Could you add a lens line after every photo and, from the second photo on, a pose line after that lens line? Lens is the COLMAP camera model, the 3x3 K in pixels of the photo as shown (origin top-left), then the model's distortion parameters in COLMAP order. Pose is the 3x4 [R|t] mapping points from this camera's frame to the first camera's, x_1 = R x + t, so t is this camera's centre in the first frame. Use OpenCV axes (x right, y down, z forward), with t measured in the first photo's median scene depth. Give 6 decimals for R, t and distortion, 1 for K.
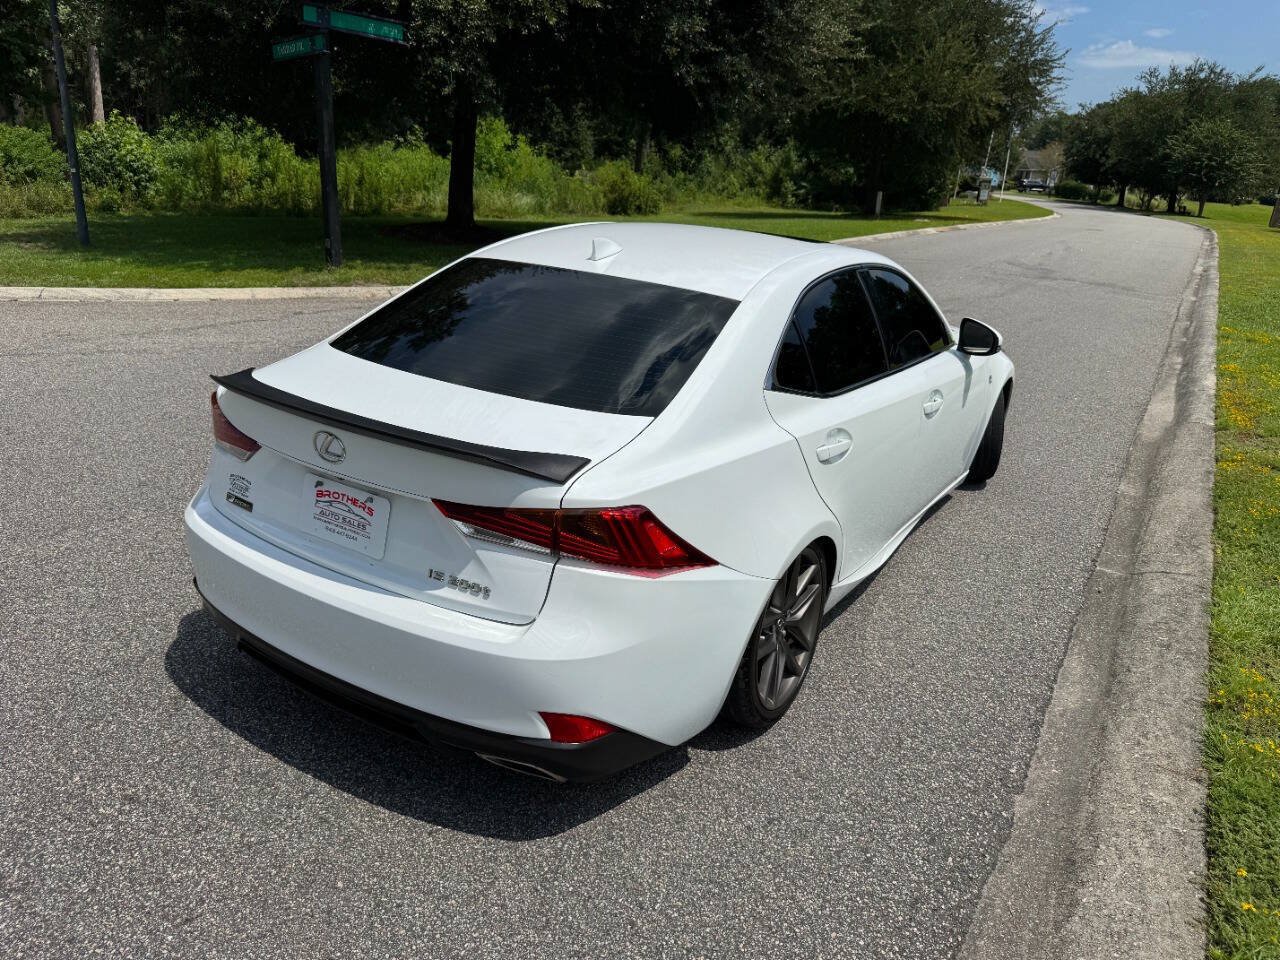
lens RADIAL K [[905.9, 0, 630.1], [0, 905.9, 474.3], [0, 0, 1]] dist [0.015566, -0.017290]
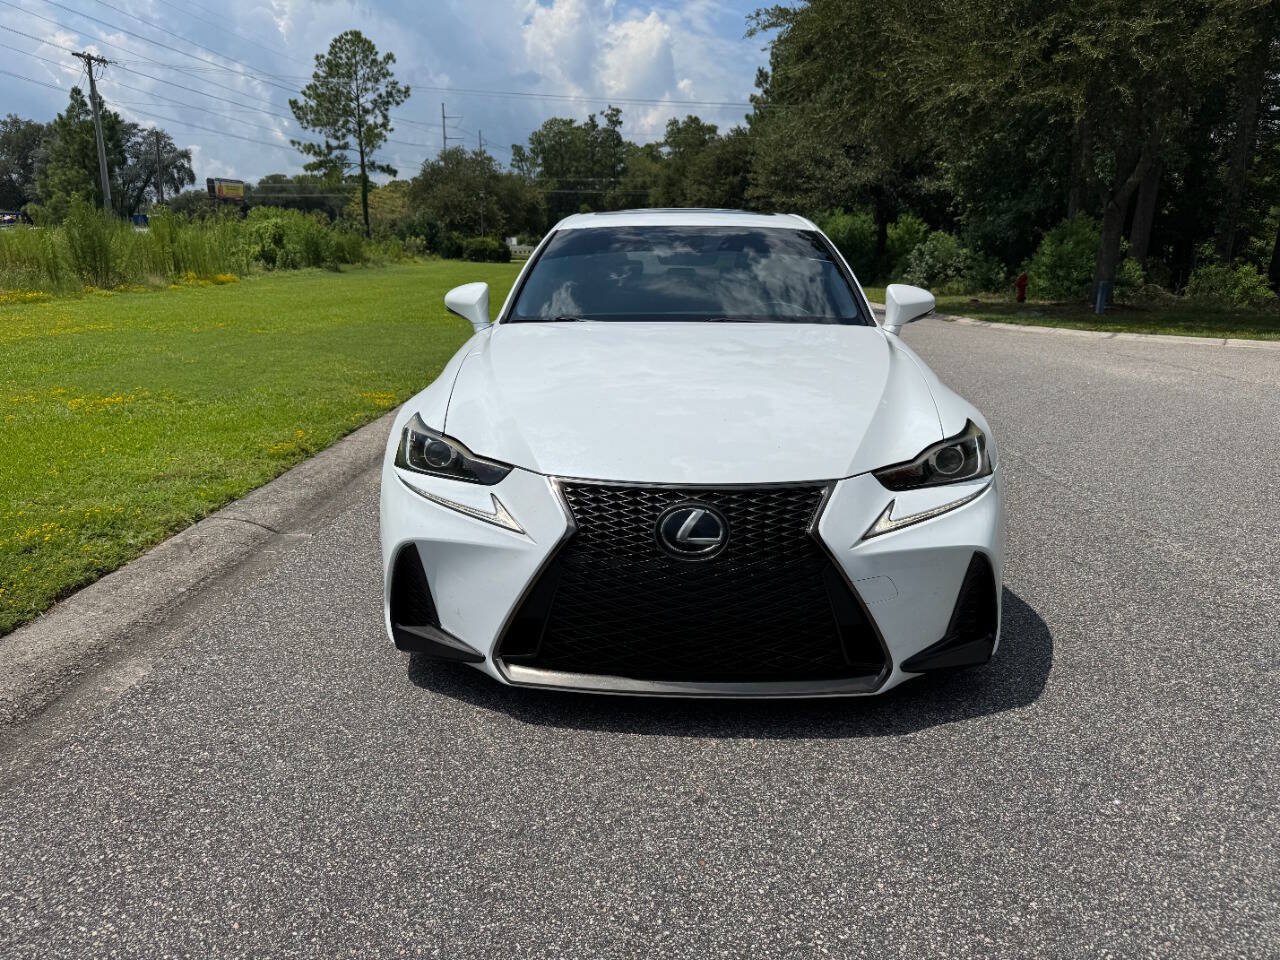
lens RADIAL K [[923.2, 0, 635.7], [0, 923.2, 467.2], [0, 0, 1]] dist [0.008556, -0.011910]
pose [[-0.859320, 0.047575, -0.509220, 1.014634], [-0.227566, 0.856104, 0.464005, -0.656487], [0.458020, 0.514610, -0.724841, 2.568493]]
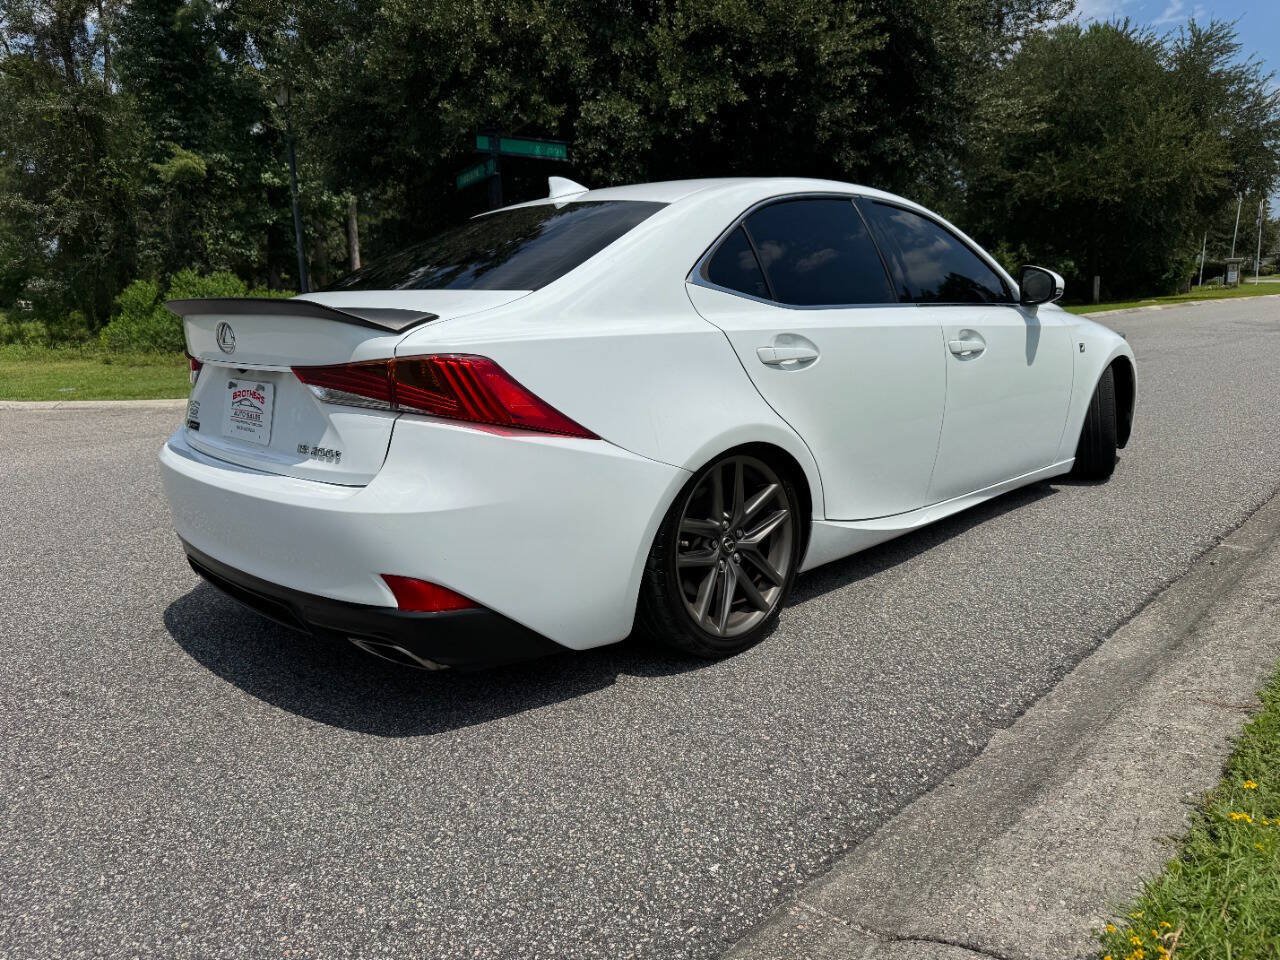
lens RADIAL K [[897.4, 0, 631.1], [0, 897.4, 484.7], [0, 0, 1]] dist [0.020883, -0.025999]
pose [[0.970252, -0.044217, -0.238024, 0.275059], [0.014290, 0.991925, -0.126018, 0.208875], [0.241674, 0.118868, 0.963049, 0.104817]]
